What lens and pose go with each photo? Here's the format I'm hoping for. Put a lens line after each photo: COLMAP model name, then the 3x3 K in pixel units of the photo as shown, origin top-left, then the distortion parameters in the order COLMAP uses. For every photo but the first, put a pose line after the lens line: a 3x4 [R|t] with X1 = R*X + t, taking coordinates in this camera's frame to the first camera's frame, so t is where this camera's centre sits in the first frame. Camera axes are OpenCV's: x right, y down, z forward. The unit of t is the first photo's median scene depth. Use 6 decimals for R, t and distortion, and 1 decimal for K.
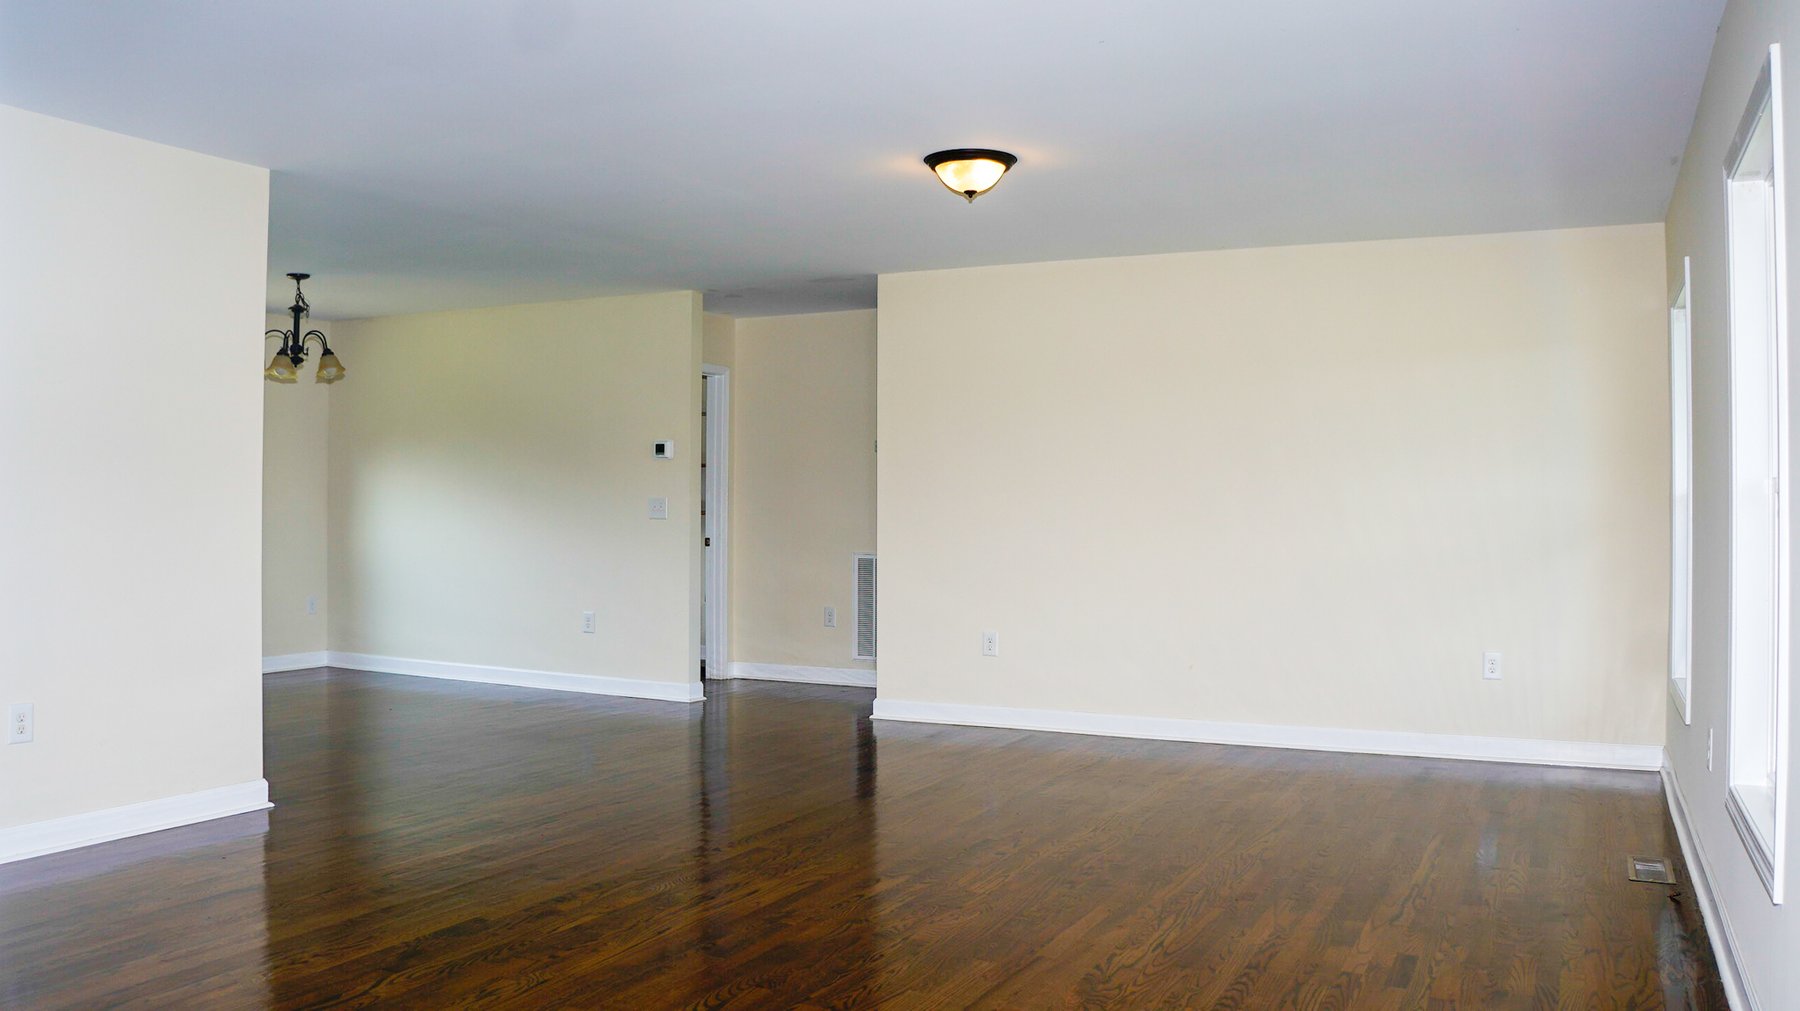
lens RADIAL K [[1426.6, 0, 901.0], [0, 1426.6, 491.4], [0, 0, 1]] dist [-0.206046, 0.173480]
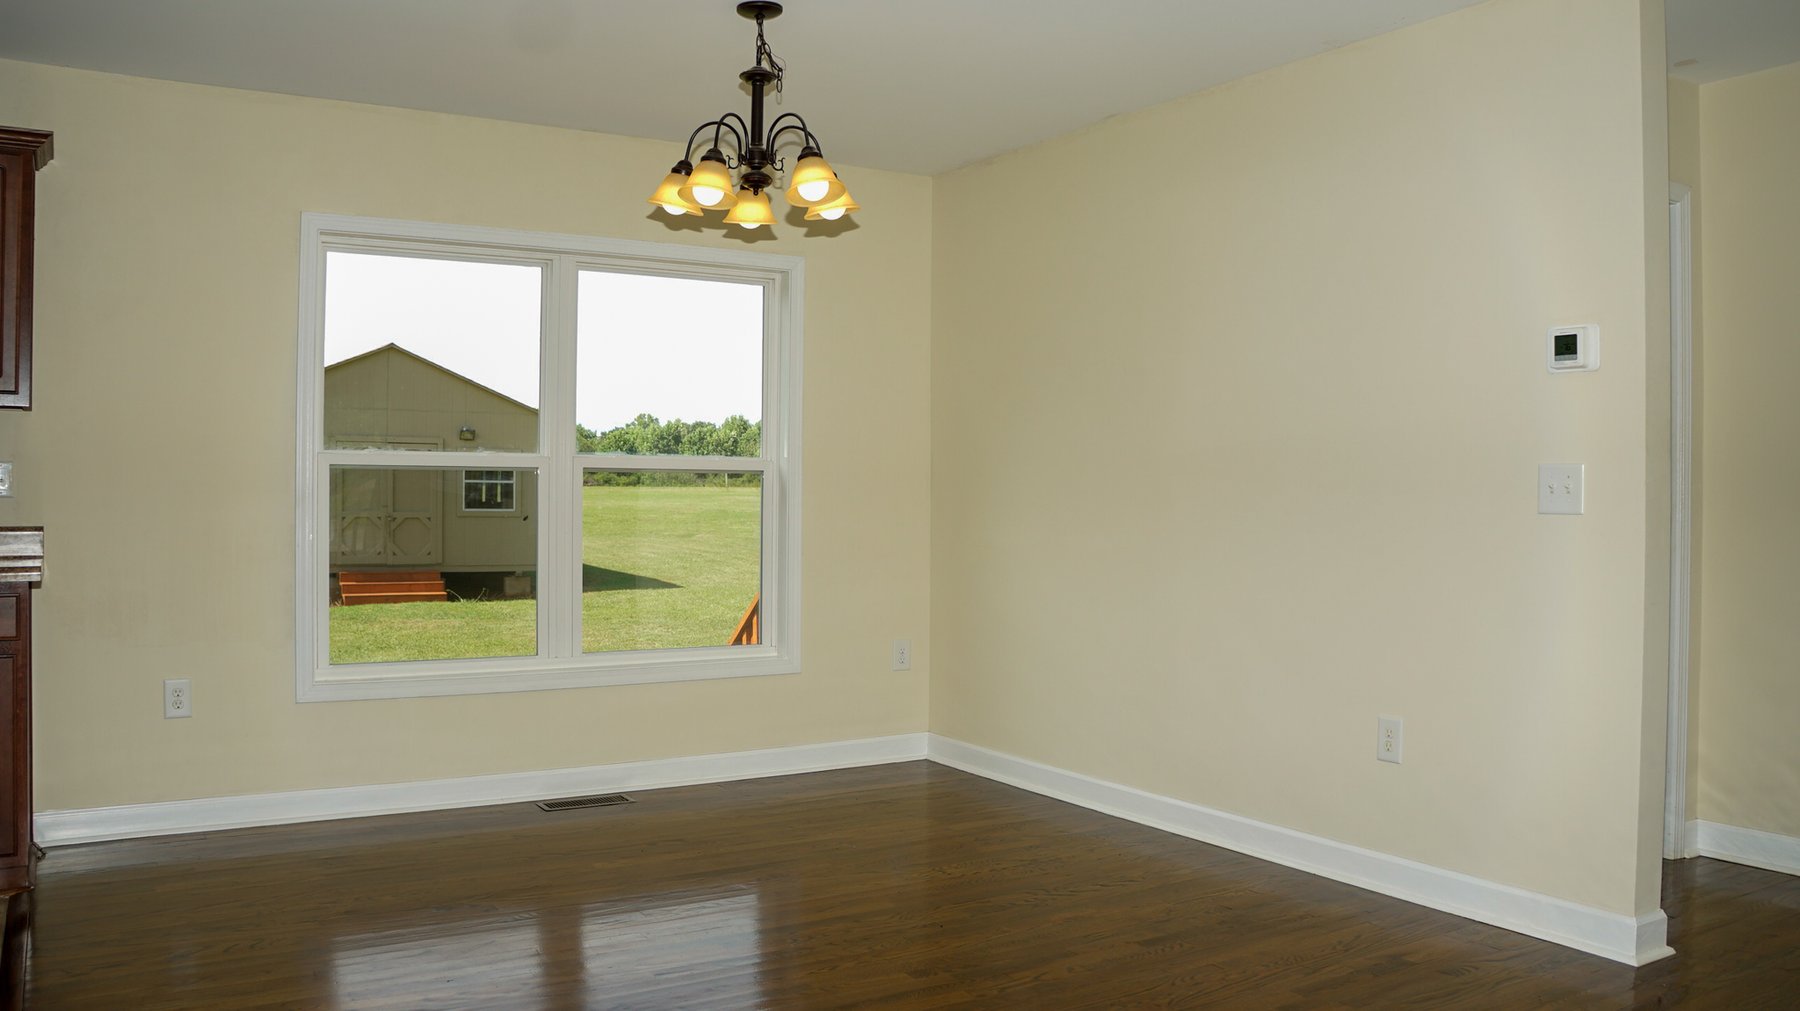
lens RADIAL K [[1426.6, 0, 901.0], [0, 1426.6, 491.4], [0, 0, 1]] dist [-0.206046, 0.173480]
pose [[0.854649, -0.000021, -0.519206, -0.129489], [0.002325, 0.999990, 0.003788, 0.010941], [0.519201, -0.004445, 0.854641, 0.558805]]
